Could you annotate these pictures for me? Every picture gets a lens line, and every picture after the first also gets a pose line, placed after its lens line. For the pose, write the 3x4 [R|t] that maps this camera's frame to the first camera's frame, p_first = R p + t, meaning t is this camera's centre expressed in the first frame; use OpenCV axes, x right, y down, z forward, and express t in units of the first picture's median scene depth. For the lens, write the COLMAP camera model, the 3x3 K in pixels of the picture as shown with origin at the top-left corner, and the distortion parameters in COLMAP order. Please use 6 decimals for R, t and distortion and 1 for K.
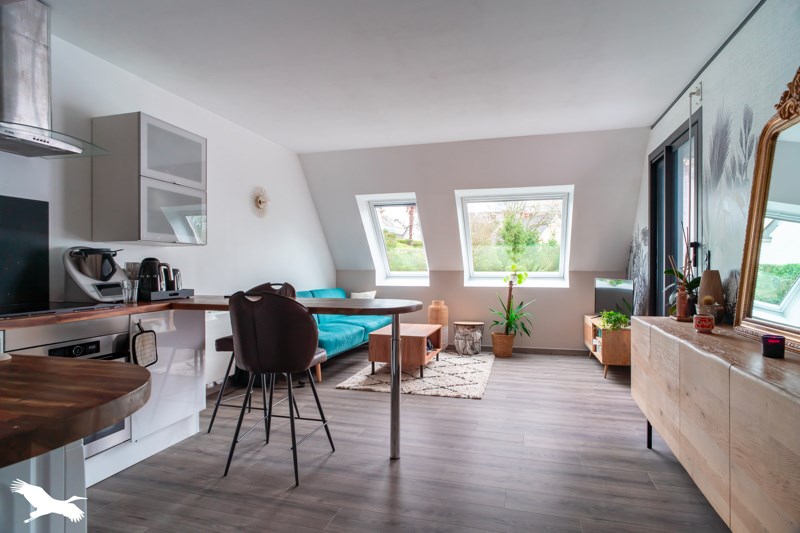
lens RADIAL K [[450.7, 0, 400.3], [0, 450.7, 268.9], [0, 0, 1]] dist [0.000124, -0.000657]
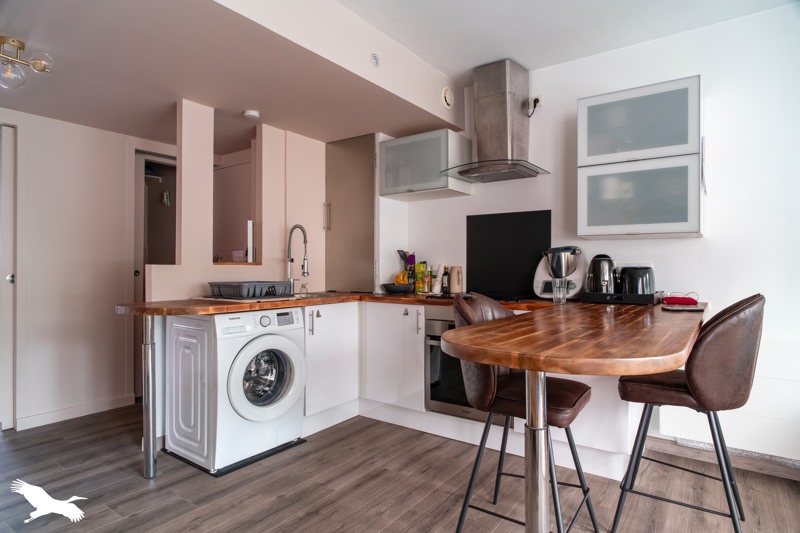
lens RADIAL K [[450.7, 0, 400.8], [0, 450.7, 264.8], [0, 0, 1]] dist [0.000124, -0.000657]
pose [[-0.321143, -0.002366, -0.947028, 0.469241], [-0.004907, 0.999988, -0.000835, -0.001909], [0.947018, 0.004379, -0.321151, 1.041410]]
